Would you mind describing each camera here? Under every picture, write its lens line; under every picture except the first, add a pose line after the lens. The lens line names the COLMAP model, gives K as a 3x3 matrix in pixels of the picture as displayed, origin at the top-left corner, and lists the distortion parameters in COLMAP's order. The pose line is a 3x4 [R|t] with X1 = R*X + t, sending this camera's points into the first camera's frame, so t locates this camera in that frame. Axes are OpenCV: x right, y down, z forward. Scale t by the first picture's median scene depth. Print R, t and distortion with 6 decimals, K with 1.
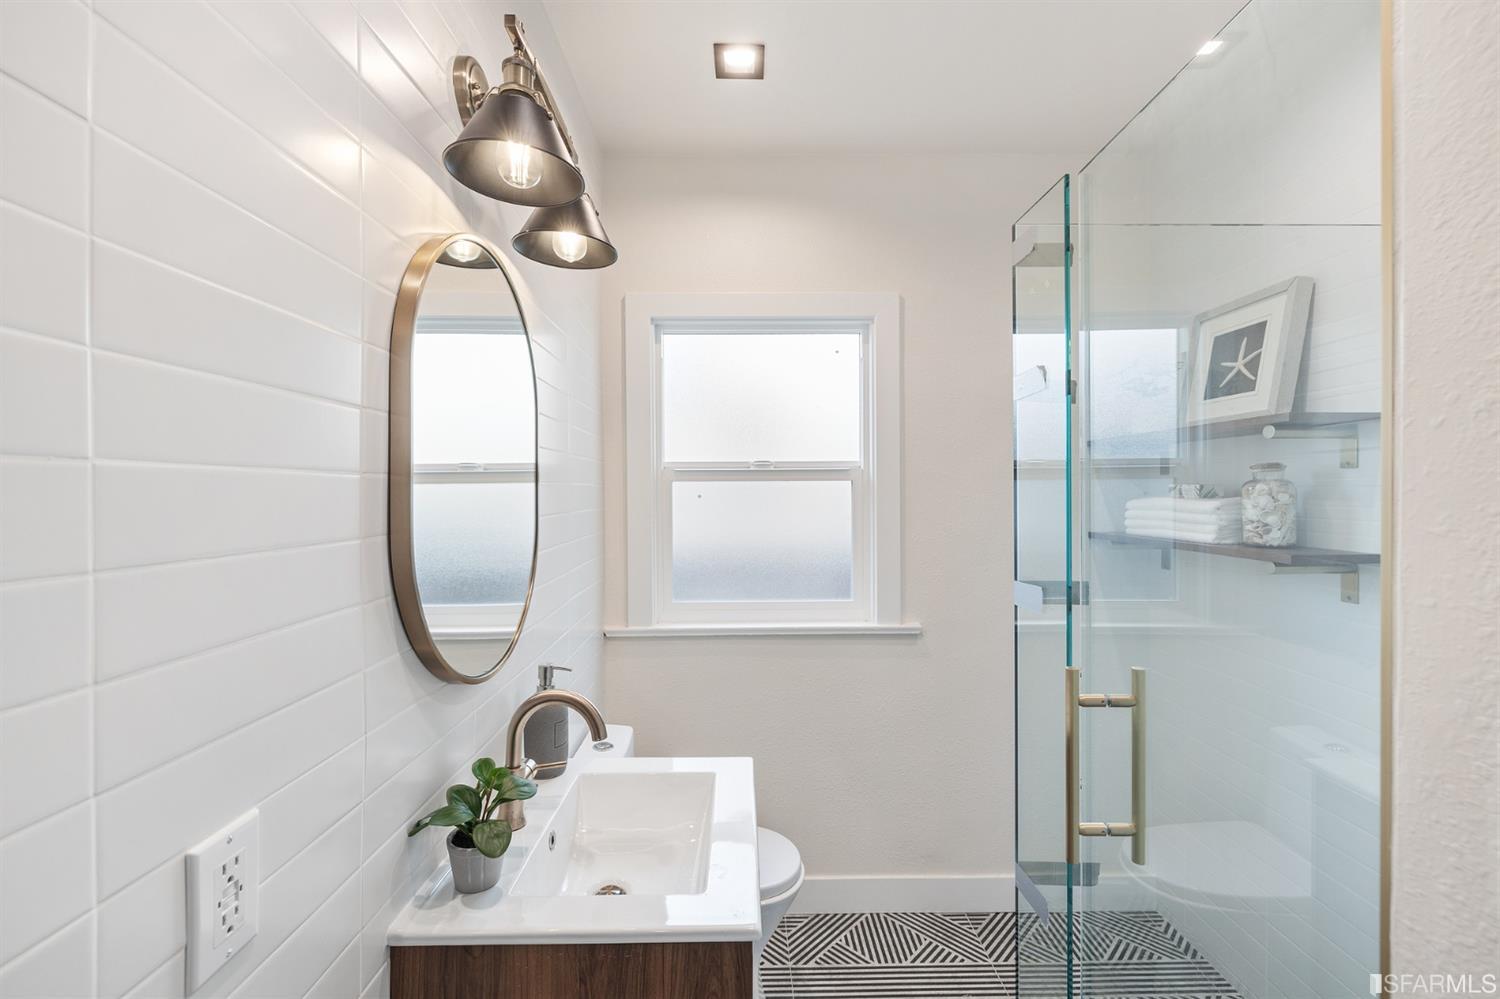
lens RADIAL K [[625.0, 0, 751.6], [0, 625.0, 495.0], [0, 0, 1]] dist [-0.001774, 0.000118]
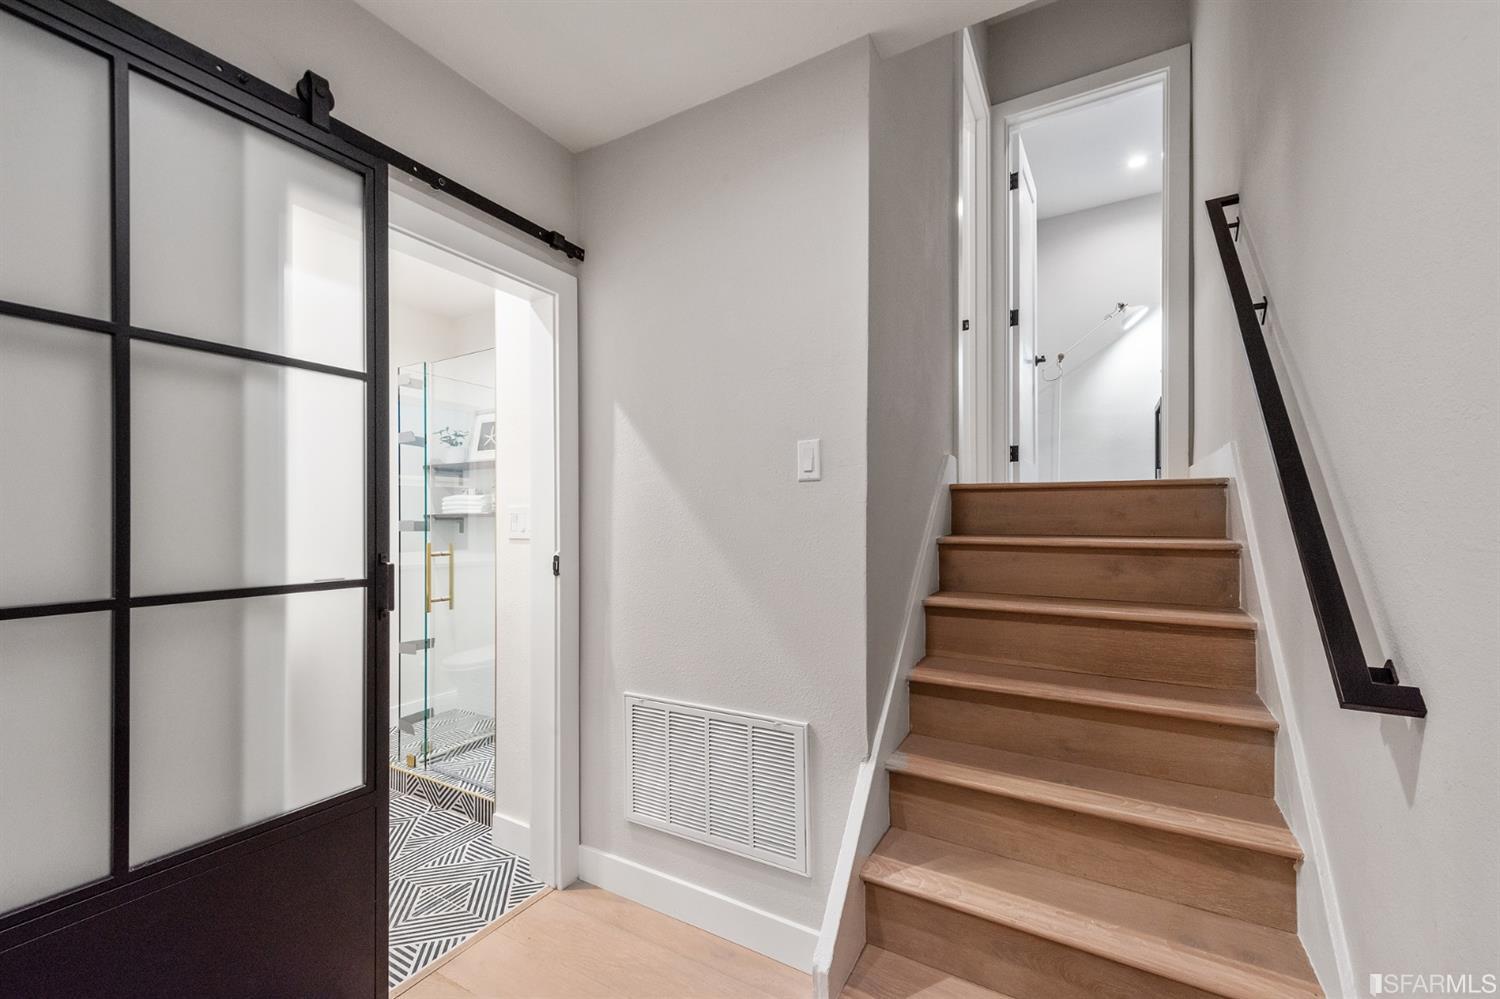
lens RADIAL K [[600.9, 0, 754.1], [0, 600.9, 500.6], [0, 0, 1]] dist [0.000261, 0.000006]
pose [[0.512112, 0.004274, 0.858908, -0.644224], [0.001099, 0.999984, -0.005632, 0.042342], [-0.858918, 0.003828, 0.512099, -0.997149]]
